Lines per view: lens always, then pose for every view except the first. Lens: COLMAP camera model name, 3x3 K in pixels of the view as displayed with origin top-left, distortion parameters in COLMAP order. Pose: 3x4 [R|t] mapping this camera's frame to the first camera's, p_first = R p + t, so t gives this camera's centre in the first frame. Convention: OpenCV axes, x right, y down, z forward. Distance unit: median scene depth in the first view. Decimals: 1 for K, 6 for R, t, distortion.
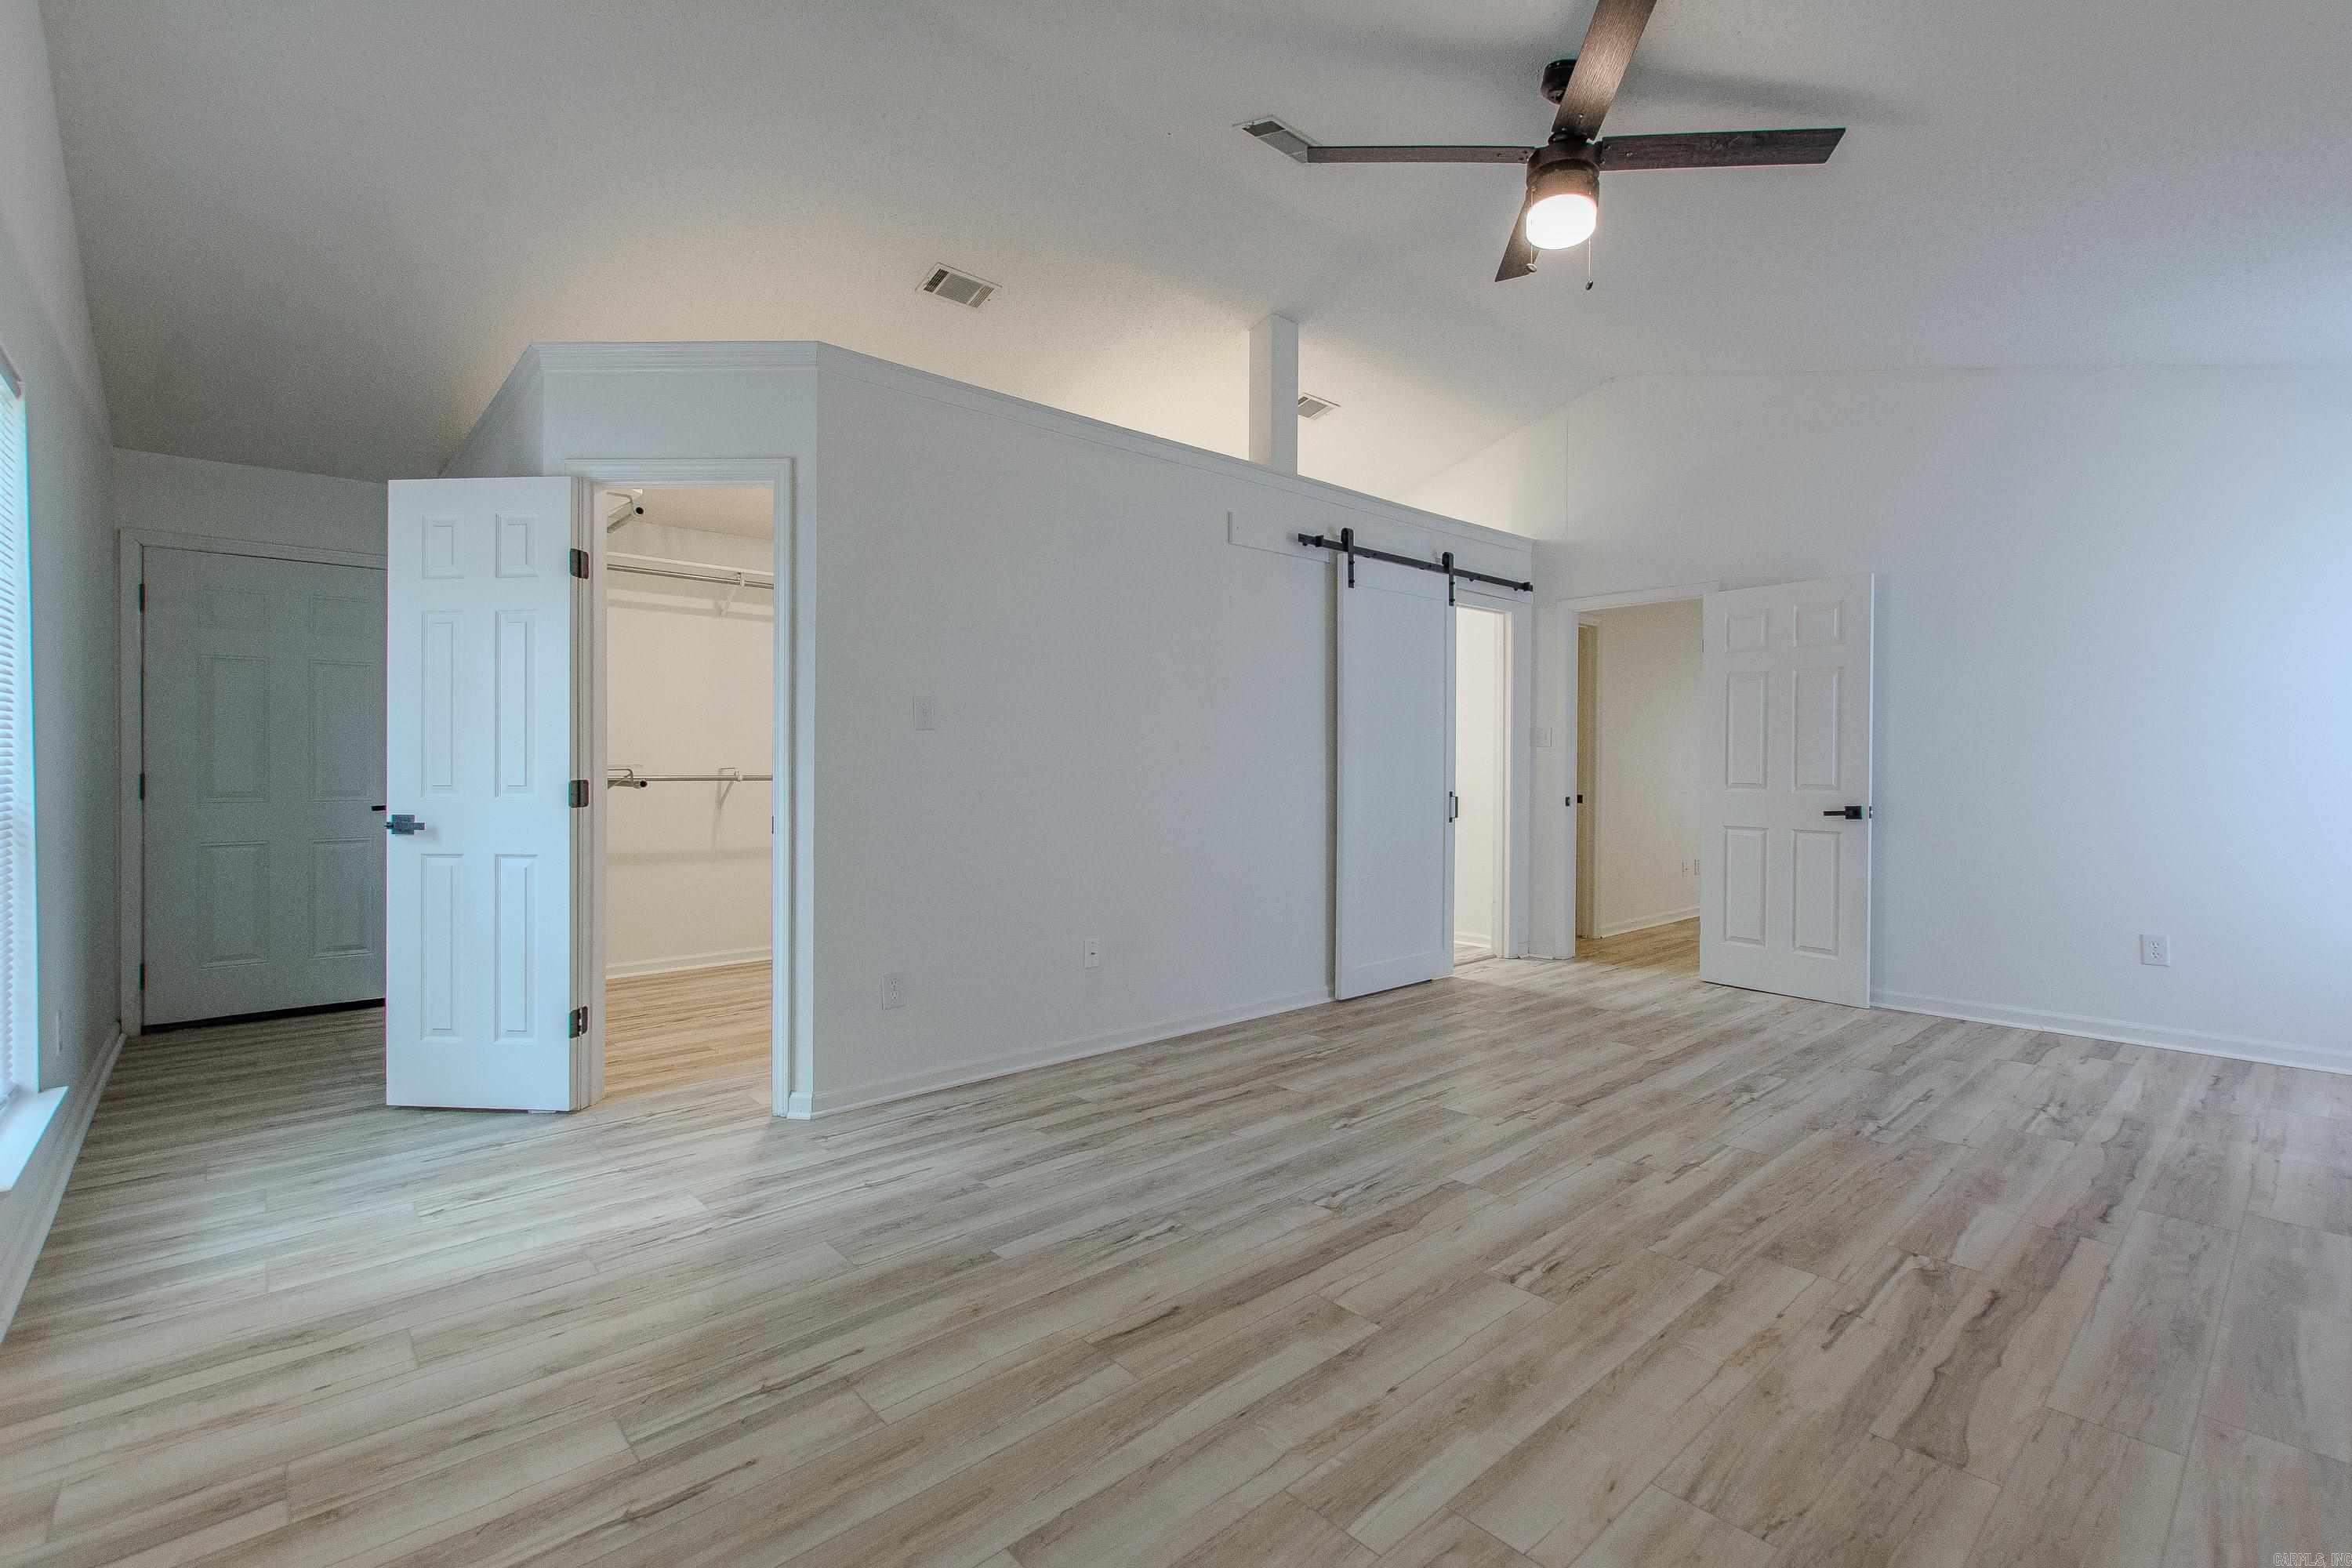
lens RADIAL K [[1024.5, 0, 1175.3], [0, 1024.5, 769.8], [0, 0, 1]] dist [0.009155, -0.003485]
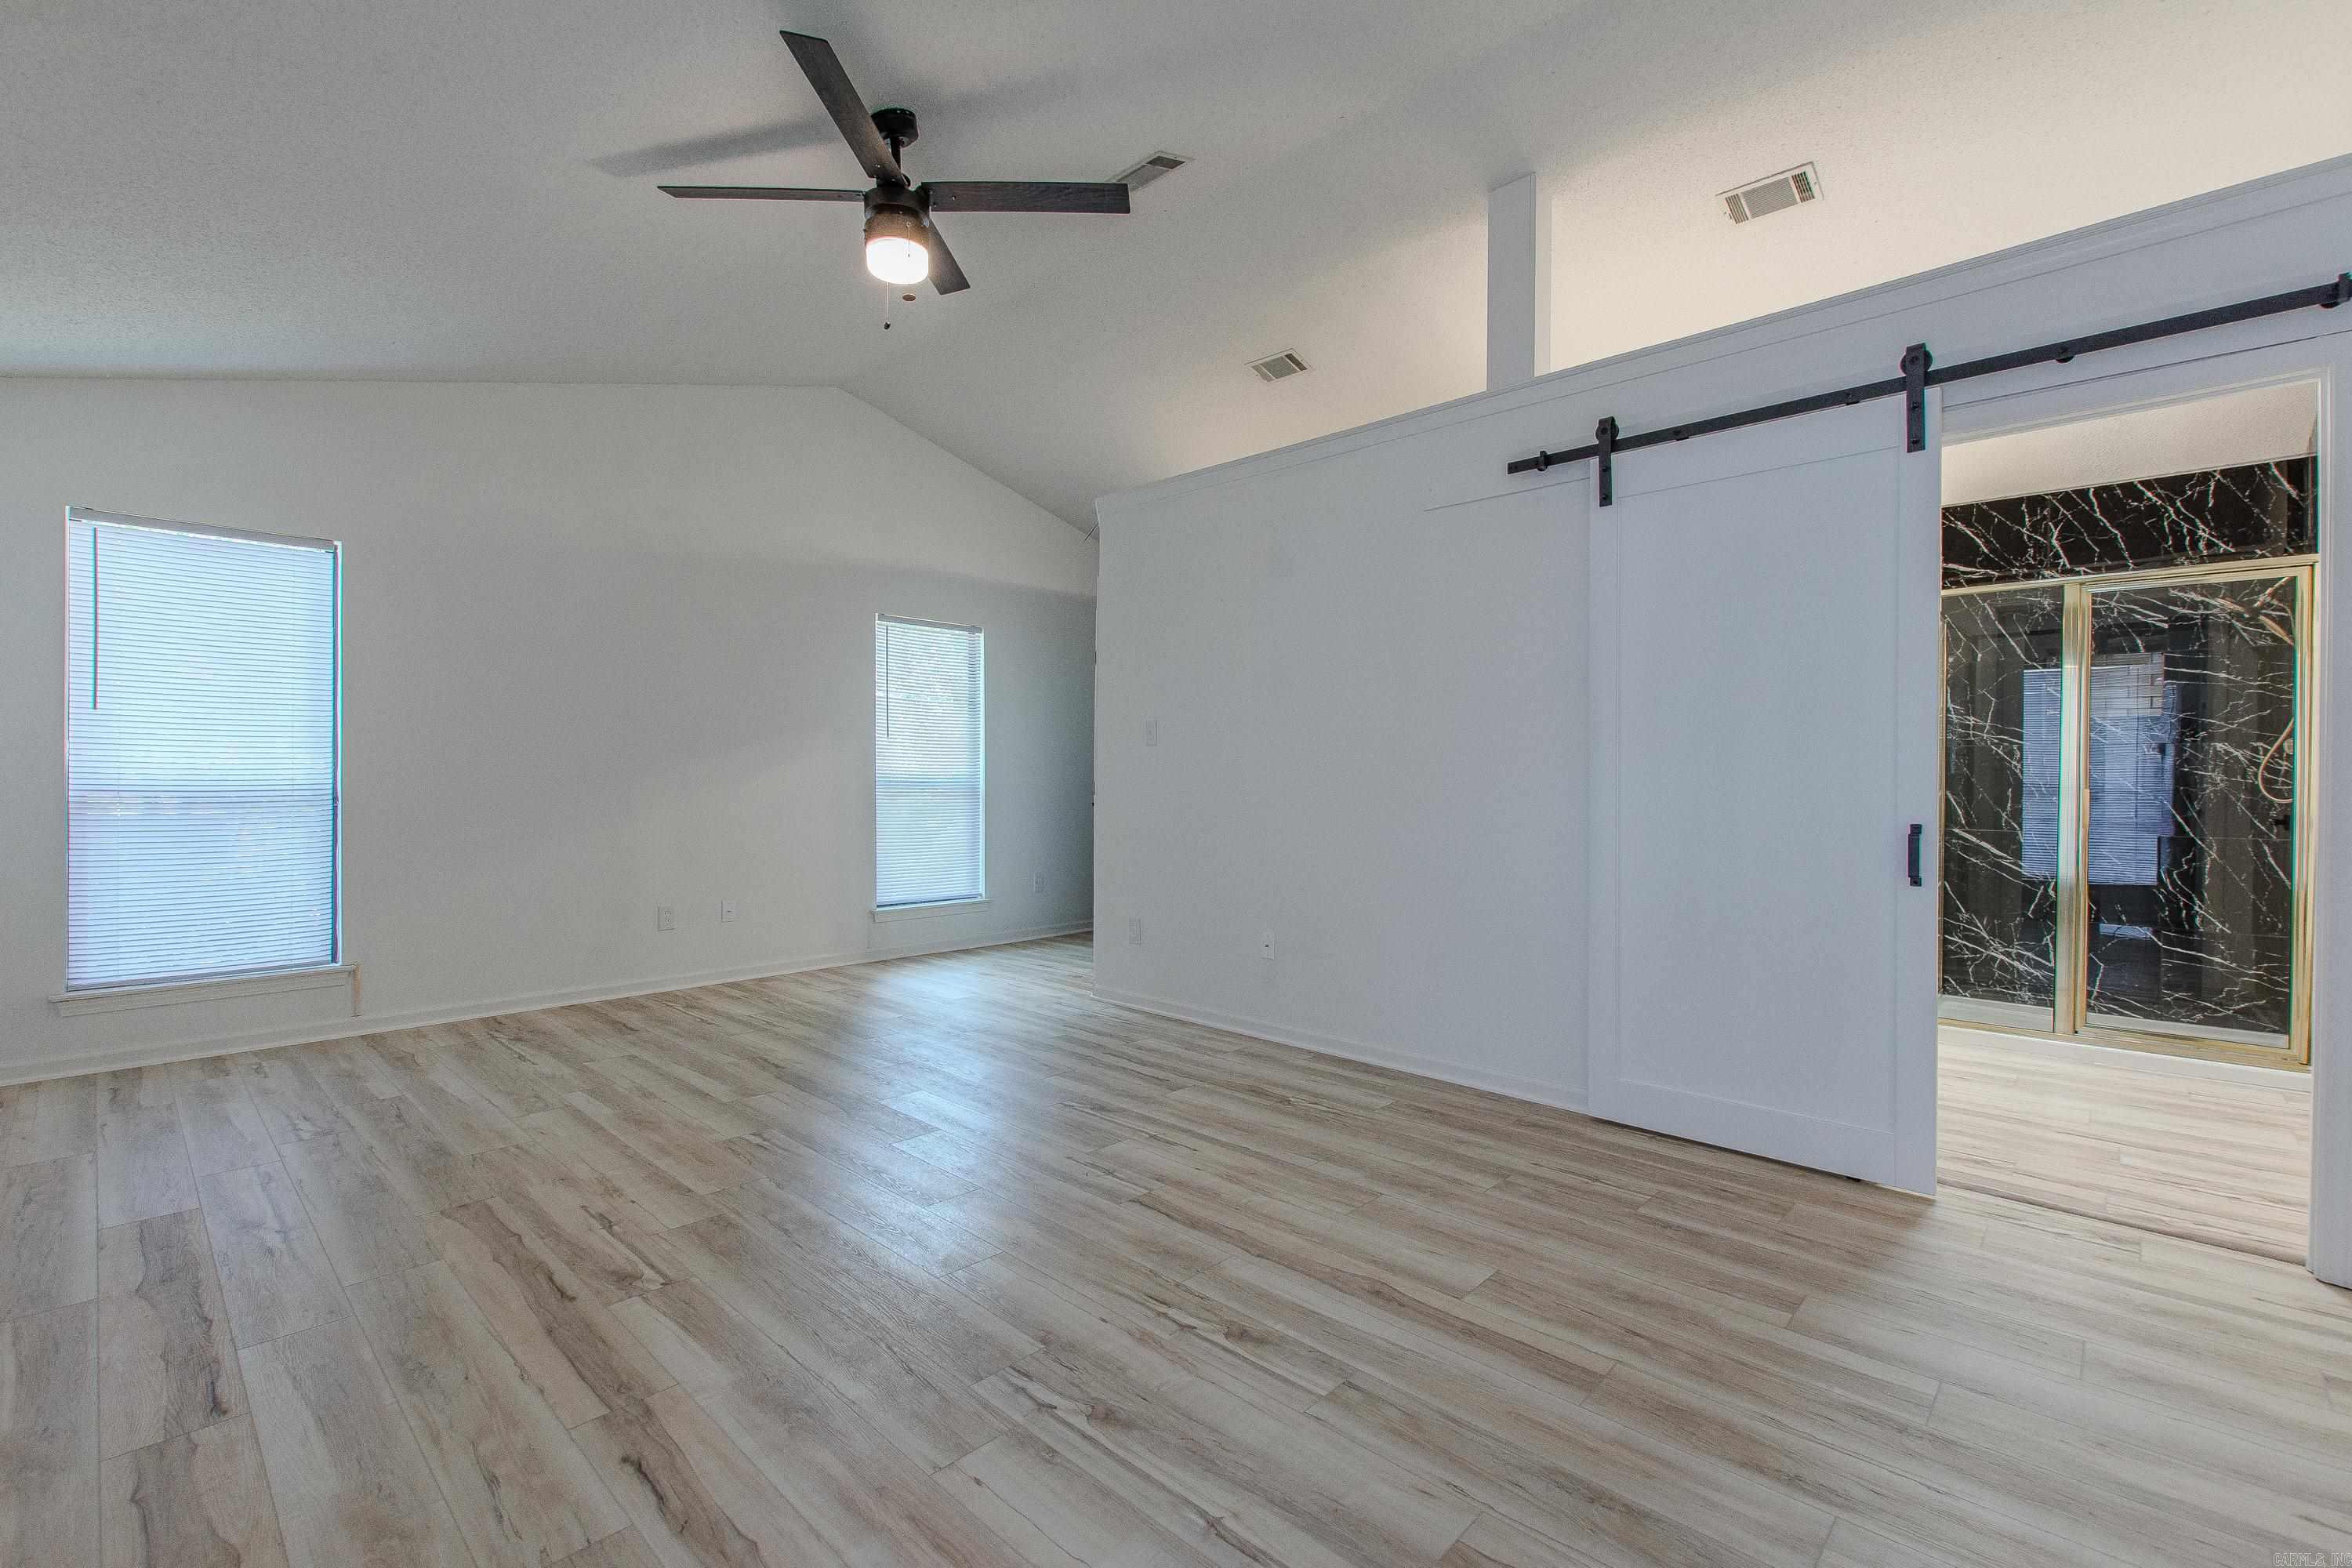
lens RADIAL K [[1024.5, 0, 1174.3], [0, 1024.5, 787.8], [0, 0, 1]] dist [0.009155, -0.003485]
pose [[0.089475, 0.011193, -0.995926, 1.198176], [-0.007876, 0.999914, 0.010530, 0.001185], [0.995958, 0.006902, 0.089556, 0.974196]]
